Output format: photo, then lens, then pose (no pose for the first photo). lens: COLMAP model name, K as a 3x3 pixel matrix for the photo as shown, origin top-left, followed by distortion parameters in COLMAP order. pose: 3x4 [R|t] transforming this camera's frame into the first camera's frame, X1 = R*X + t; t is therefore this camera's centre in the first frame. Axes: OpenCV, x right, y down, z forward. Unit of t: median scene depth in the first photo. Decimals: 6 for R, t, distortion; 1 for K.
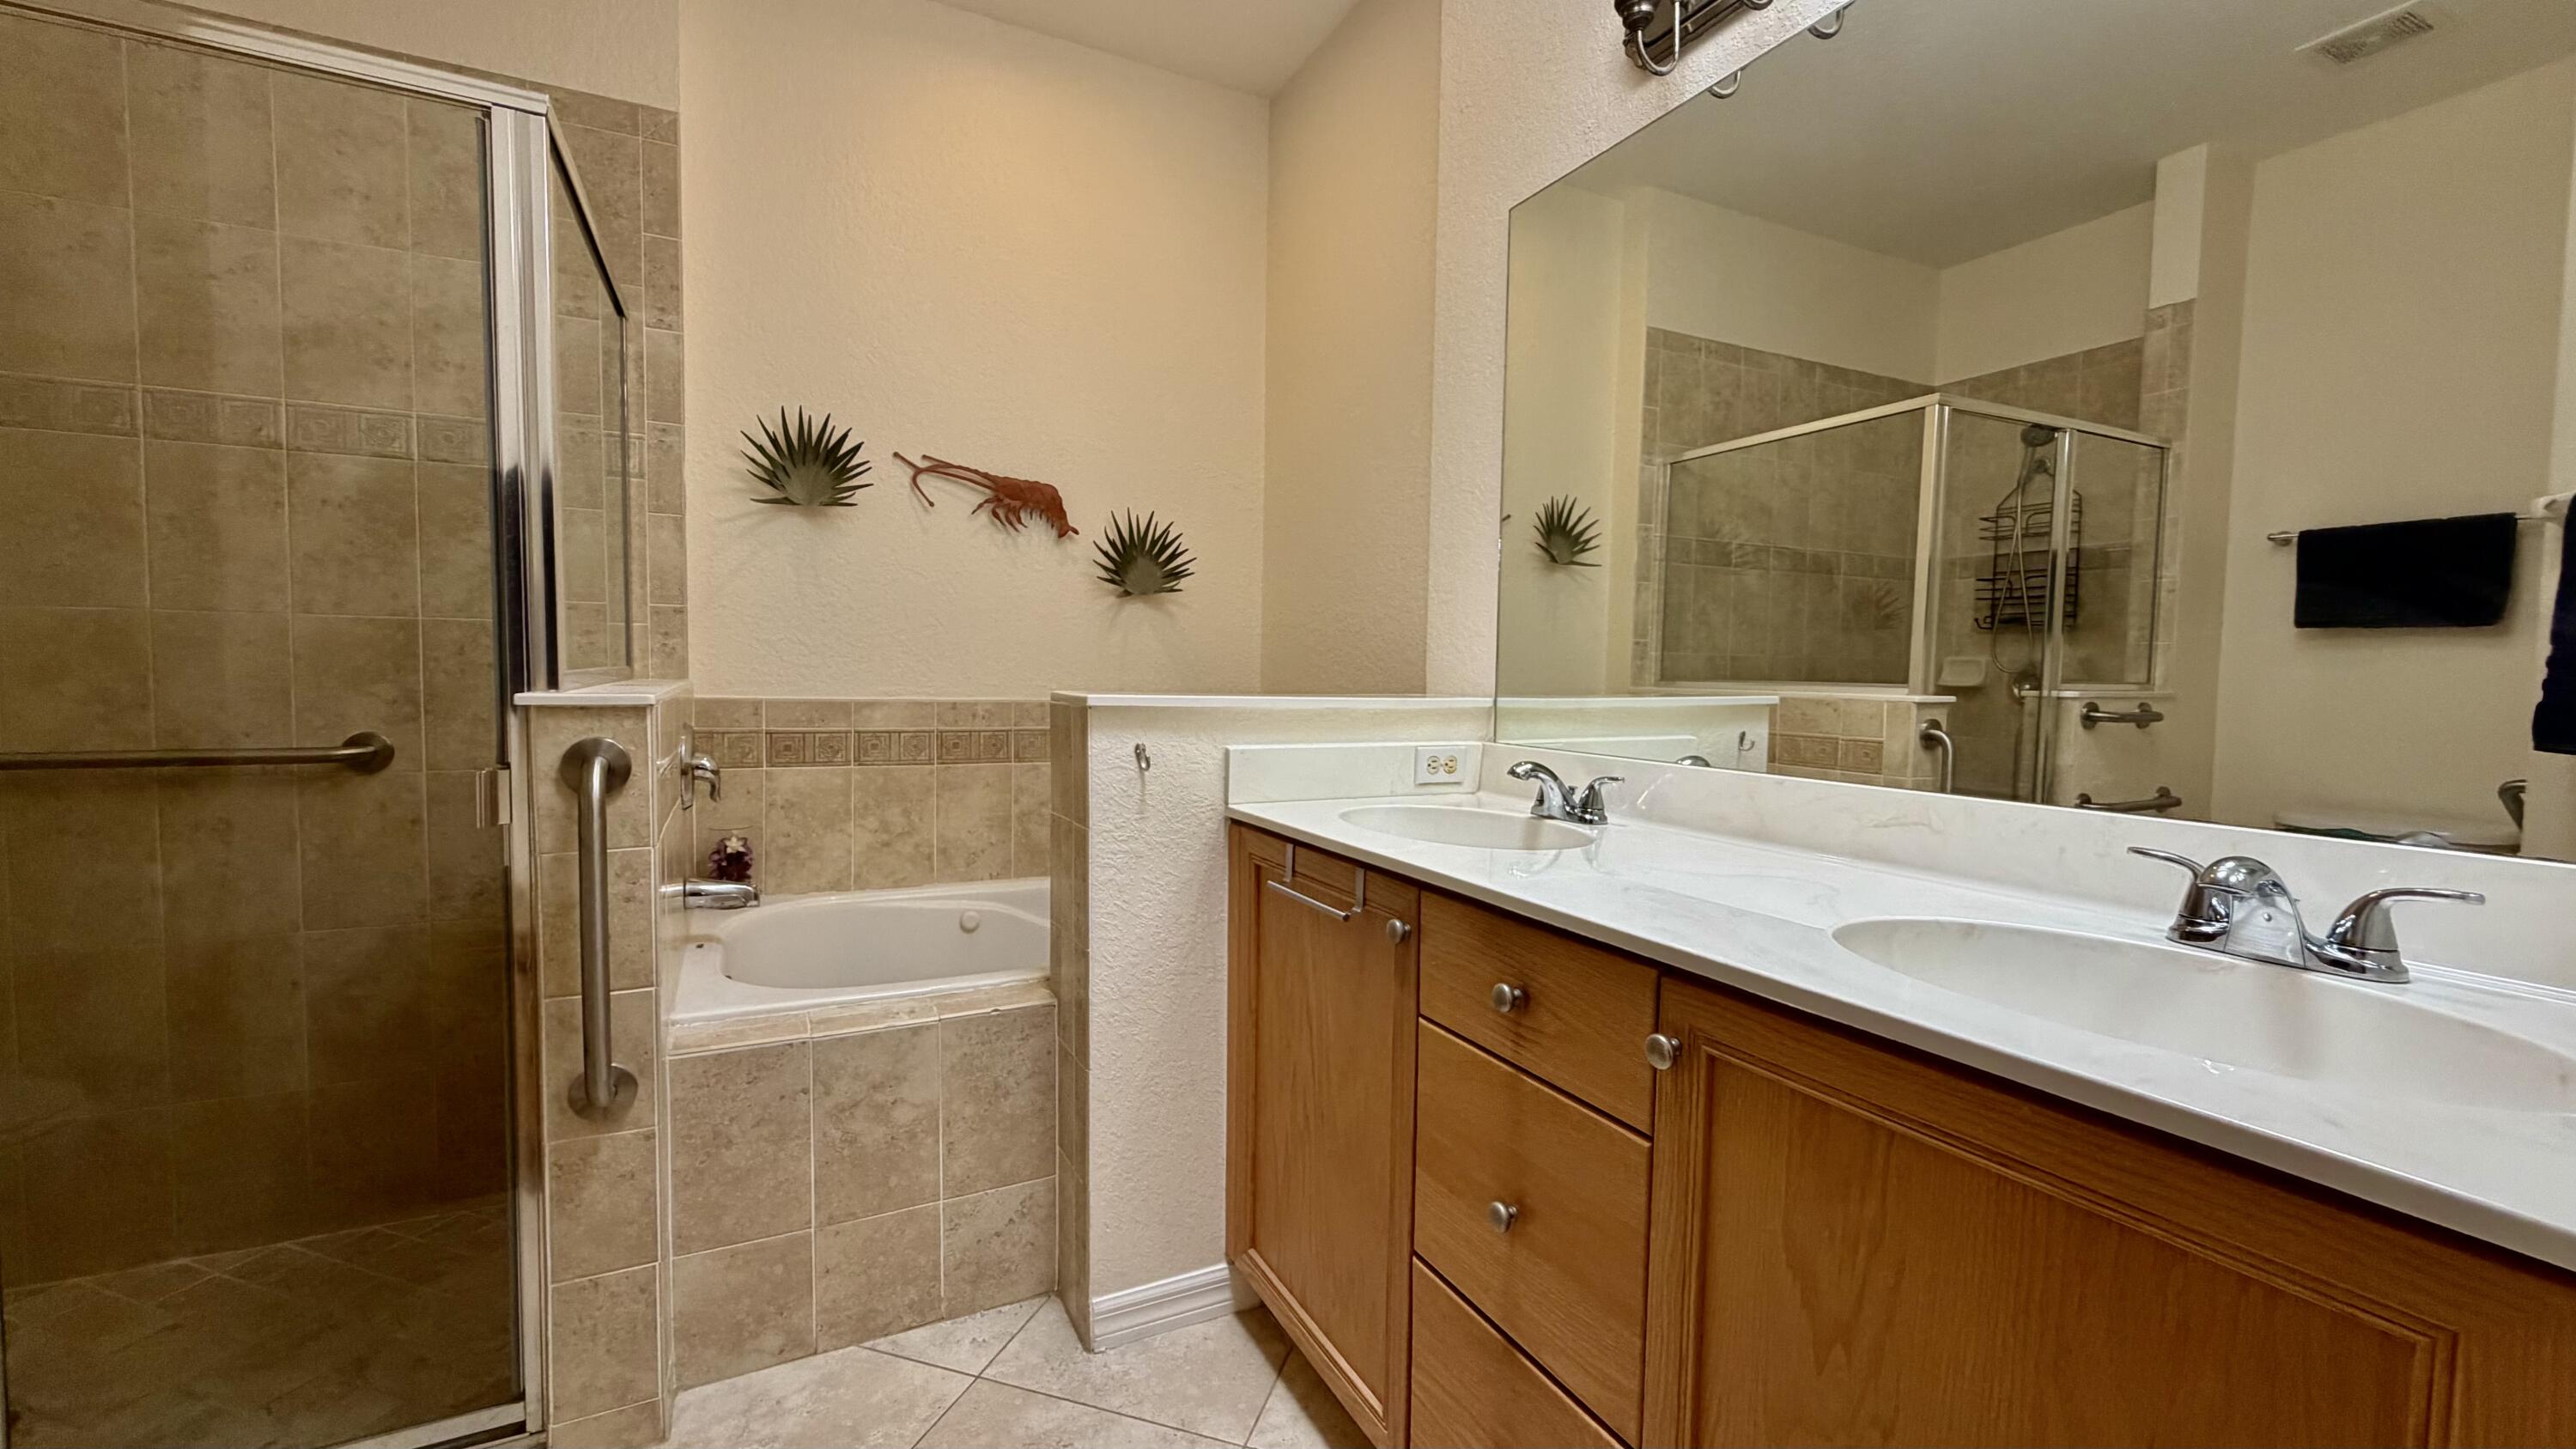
lens RADIAL K [[1033.4, 0, 1288.7], [0, 1033.4, 725.1], [0, 0, 1]] dist [-0.000126, -0.000545]
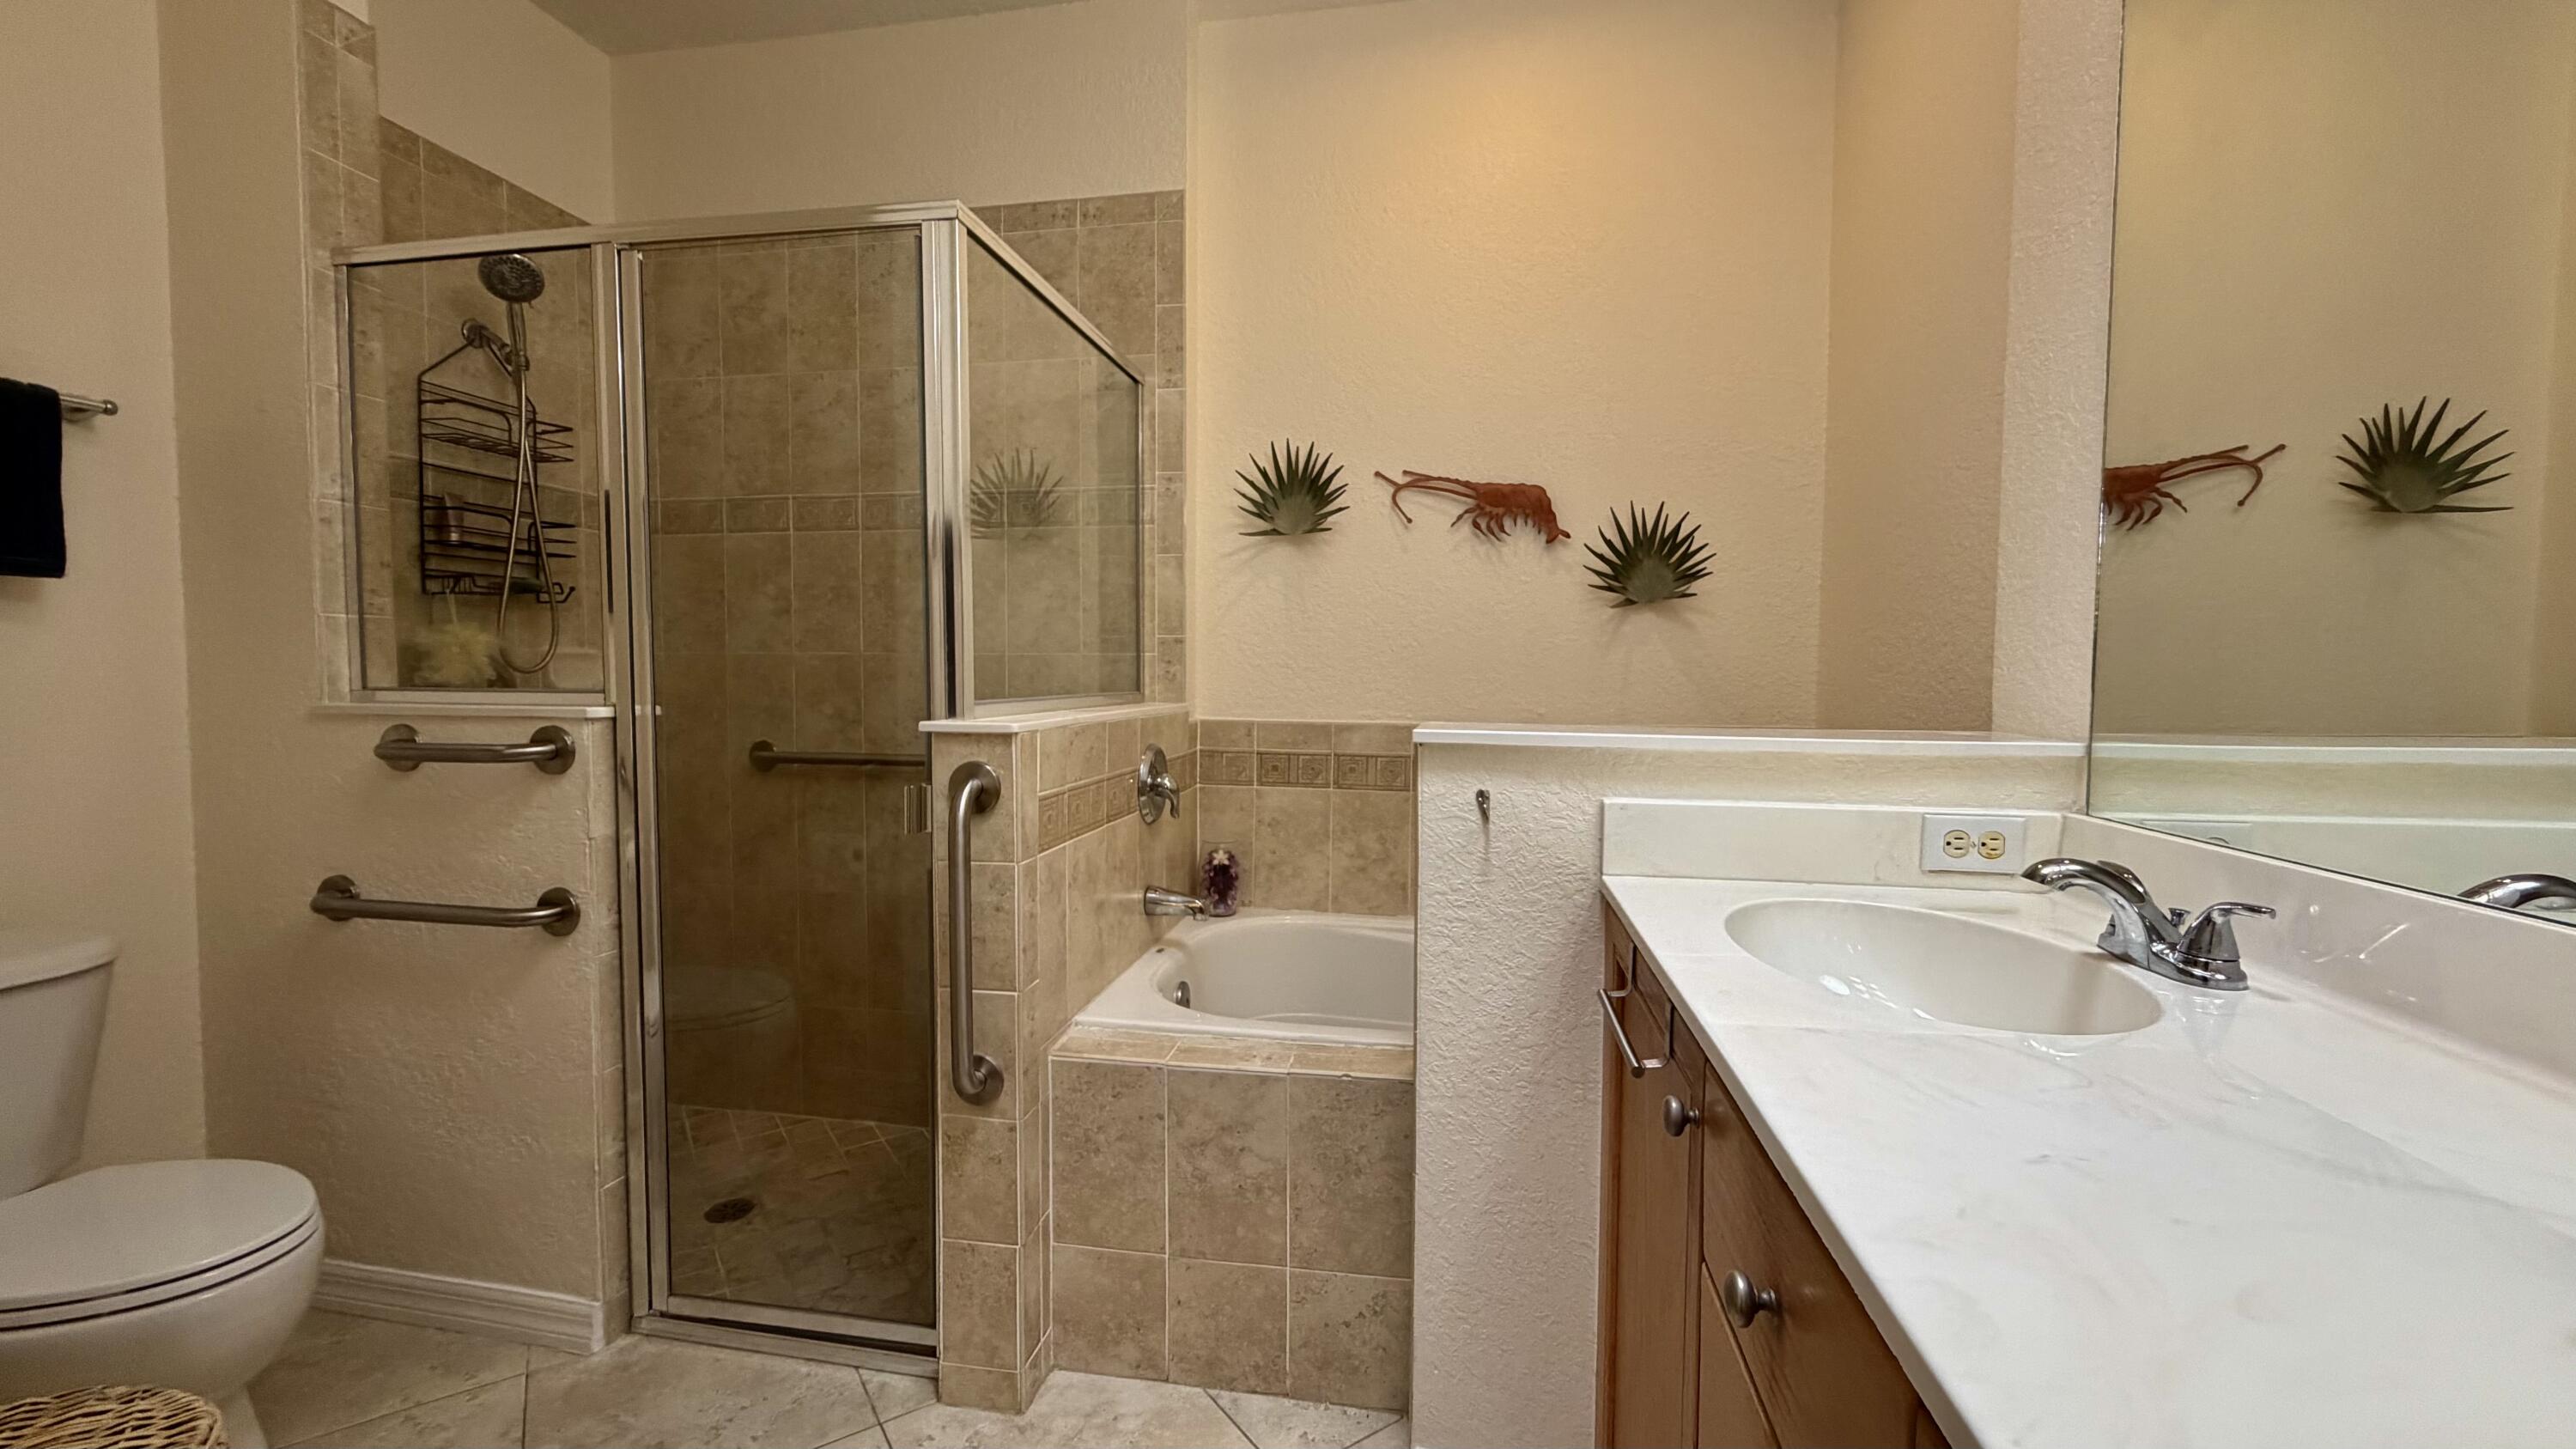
lens RADIAL K [[1033.4, 0, 1283.2], [0, 1033.4, 727.1], [0, 0, 1]] dist [-0.000126, -0.000545]
pose [[0.796828, 0.019055, -0.603905, 0.193787], [-0.025720, 0.999666, -0.002395, -0.022218], [0.603658, 0.017441, 0.797053, 0.223774]]
